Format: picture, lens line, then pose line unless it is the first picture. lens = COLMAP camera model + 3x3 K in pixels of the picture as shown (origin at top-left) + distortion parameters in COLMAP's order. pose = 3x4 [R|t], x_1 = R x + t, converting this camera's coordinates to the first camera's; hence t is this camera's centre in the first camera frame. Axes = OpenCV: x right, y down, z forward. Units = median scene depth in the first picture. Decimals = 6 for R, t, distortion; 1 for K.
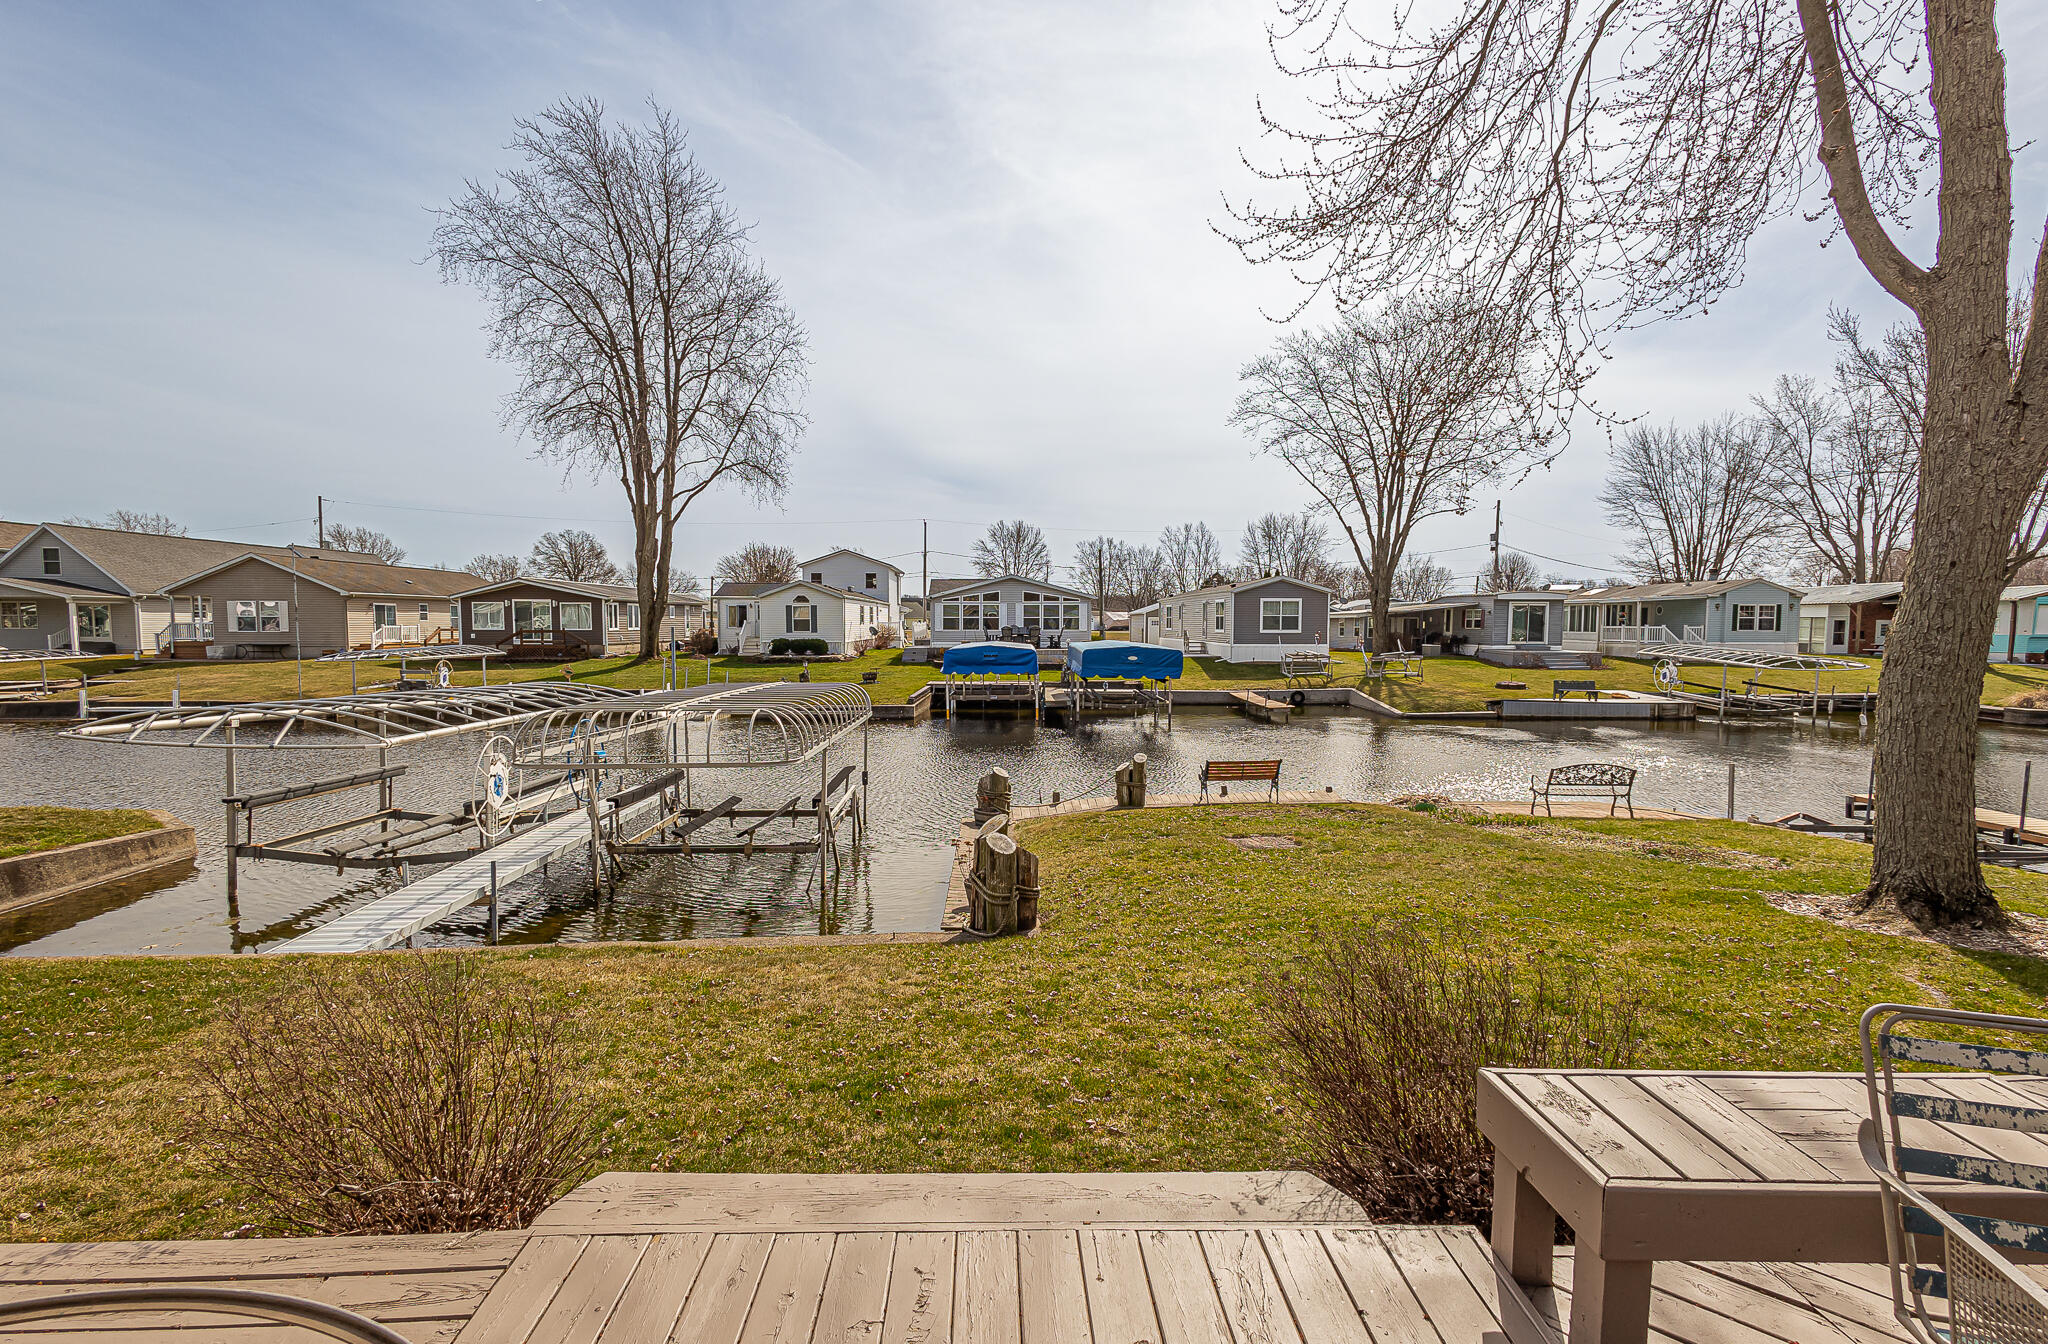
lens RADIAL K [[934.8, 0, 1019.9], [0, 934.8, 668.7], [0, 0, 1]] dist [0.003600, -0.000036]
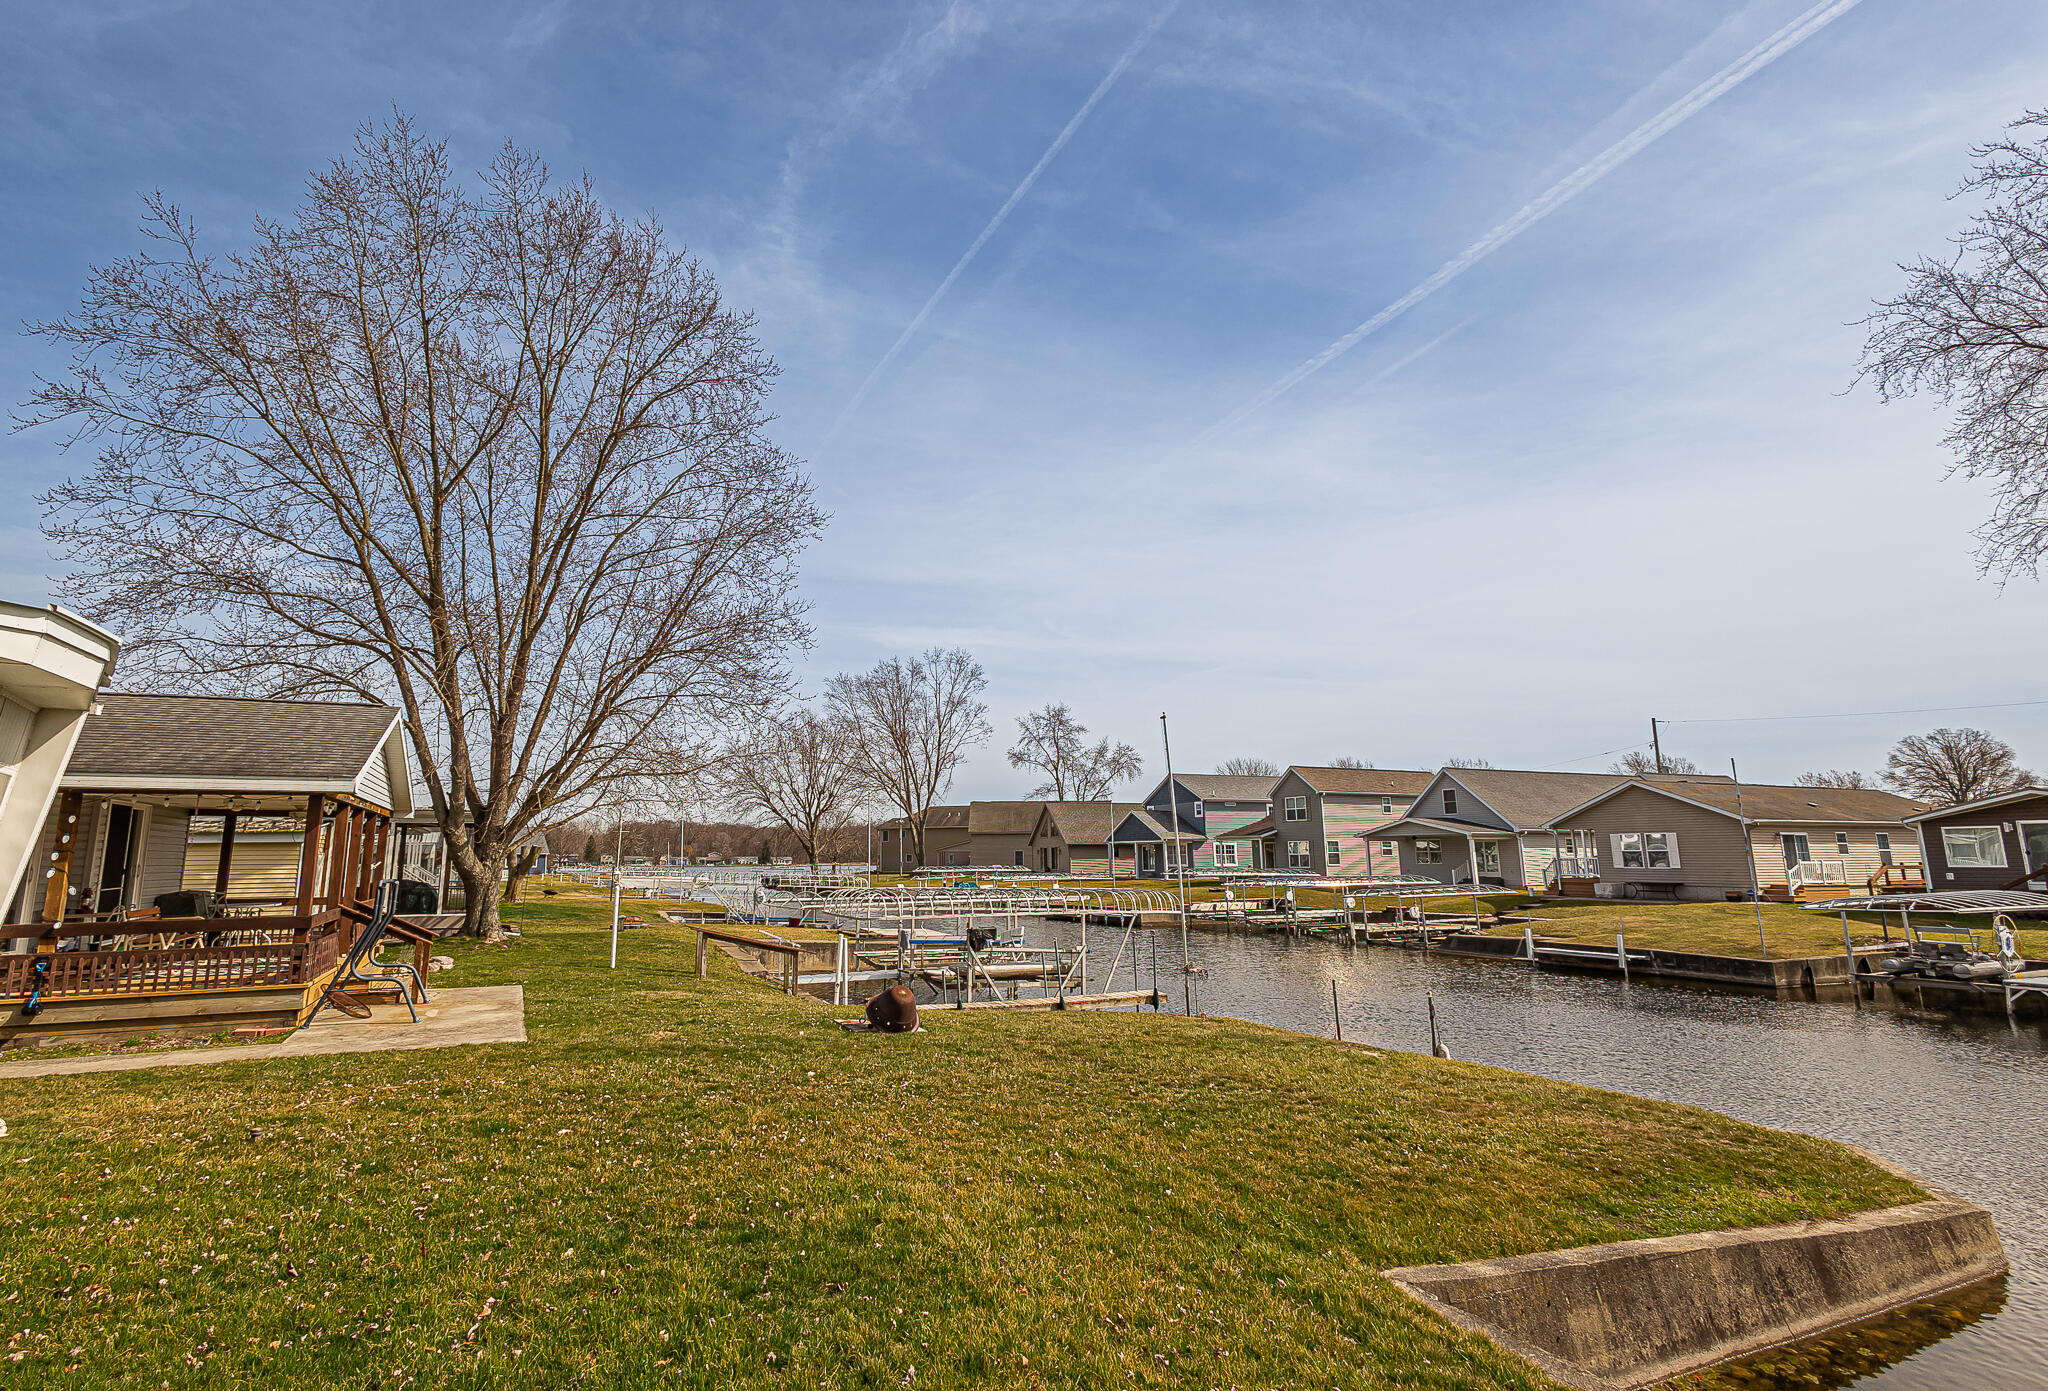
lens RADIAL K [[1008.7, 0, 1023.3], [0, 1008.7, 684.1], [0, 0, 1]] dist [-0.009969, -0.003655]
pose [[0.418931, -0.154031, -0.894858, -0.178755], [-0.045558, 0.980700, -0.190135, -0.002713], [0.906875, 0.120421, 0.403828, 0.056046]]
